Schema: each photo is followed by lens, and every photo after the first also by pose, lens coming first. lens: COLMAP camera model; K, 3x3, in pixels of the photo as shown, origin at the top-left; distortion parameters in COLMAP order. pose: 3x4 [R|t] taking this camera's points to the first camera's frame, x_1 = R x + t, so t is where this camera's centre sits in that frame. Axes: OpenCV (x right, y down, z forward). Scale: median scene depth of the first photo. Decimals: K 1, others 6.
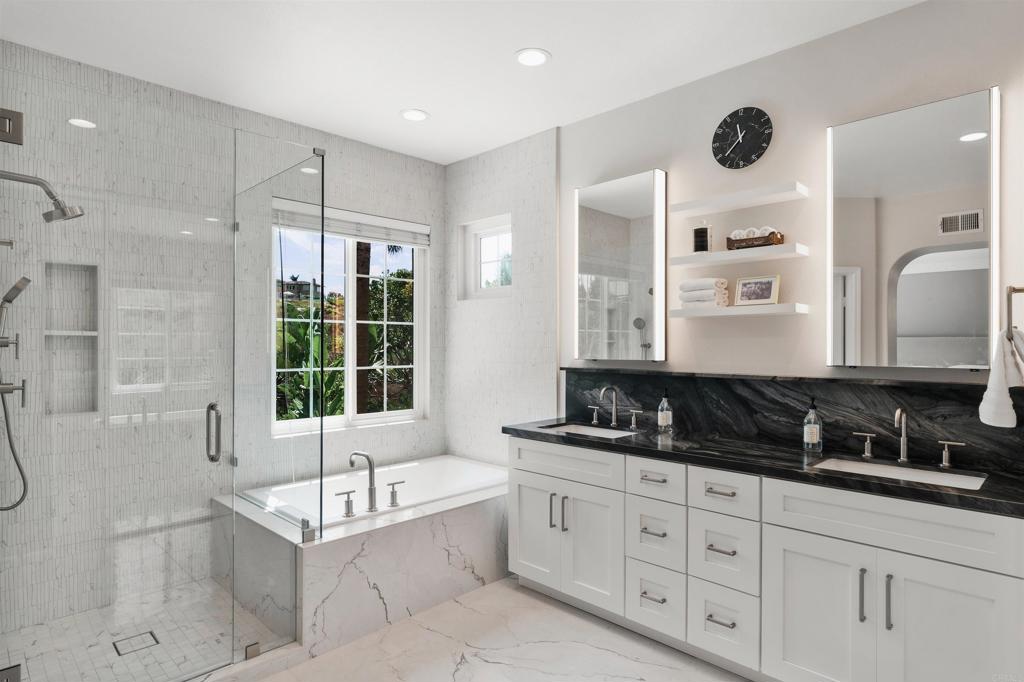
lens RADIAL K [[558.9, 0, 509.8], [0, 558.9, 342.0], [0, 0, 1]] dist [-0.003849, -0.000249]
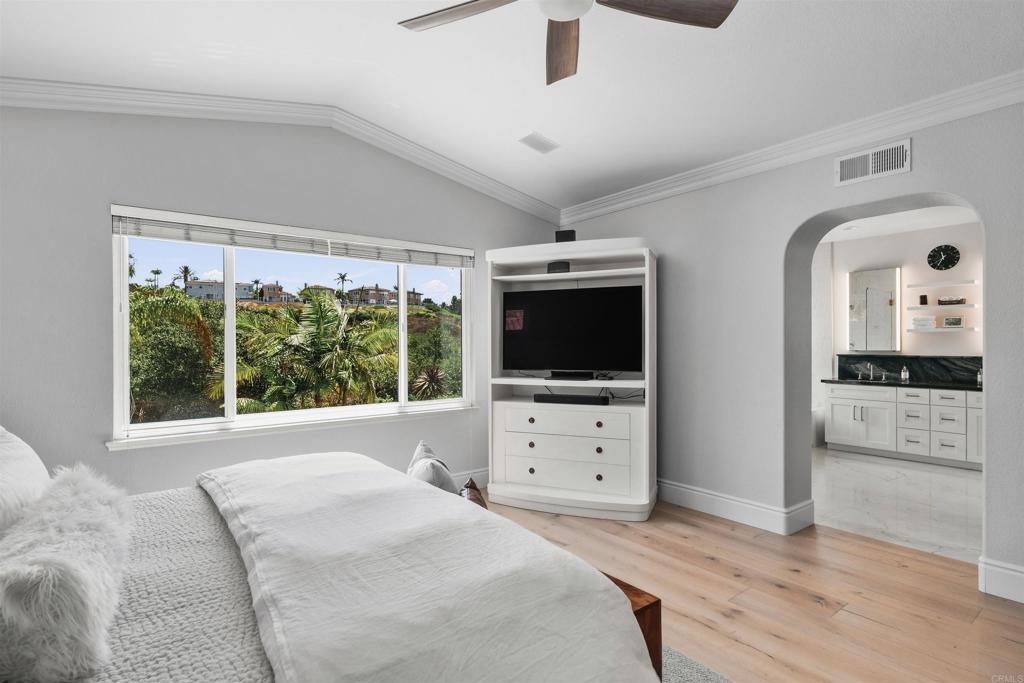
lens RADIAL K [[501.5, 0, 510.7], [0, 501.5, 345.8], [0, 0, 1]] dist [0.000700, -0.000158]
pose [[0.992106, -0.005927, -0.125264, -1.148847], [0.007354, 0.999913, 0.010934, -0.023323], [0.125188, -0.011769, 0.992063, -1.360789]]
